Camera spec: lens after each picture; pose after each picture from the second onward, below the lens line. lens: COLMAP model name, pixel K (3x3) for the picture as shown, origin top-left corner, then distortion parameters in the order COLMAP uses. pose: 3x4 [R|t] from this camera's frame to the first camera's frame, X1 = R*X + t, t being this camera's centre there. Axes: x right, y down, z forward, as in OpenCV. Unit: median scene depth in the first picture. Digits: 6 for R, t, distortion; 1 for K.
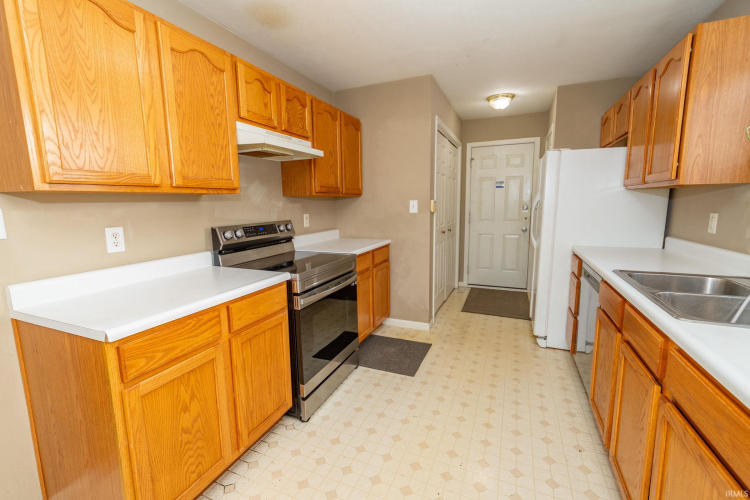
lens RADIAL K [[331.4, 0, 368.3], [0, 331.4, 244.7], [0, 0, 1]] dist [-0.001268, -0.000792]
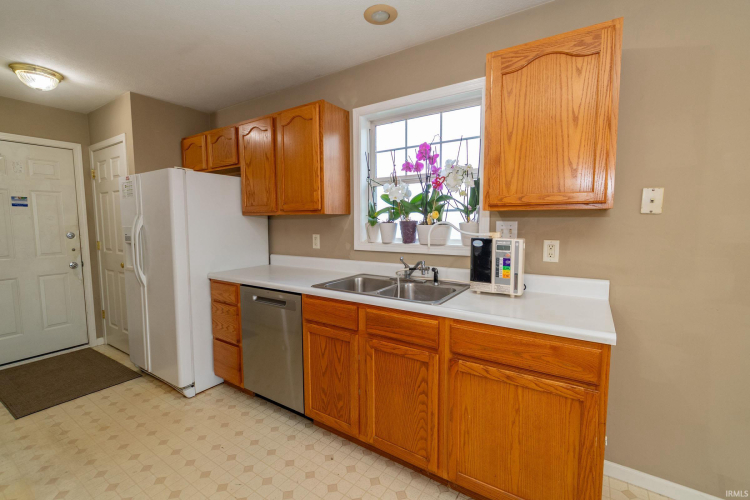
lens RADIAL K [[325.5, 0, 370.4], [0, 325.5, 245.3], [0, 0, 1]] dist [0.000036, 0.000114]
pose [[0.177137, -0.062617, 0.982192, -0.184150], [0.131938, 0.990477, 0.039350, -0.046971], [-0.975302, 0.122618, 0.183712, 0.341221]]
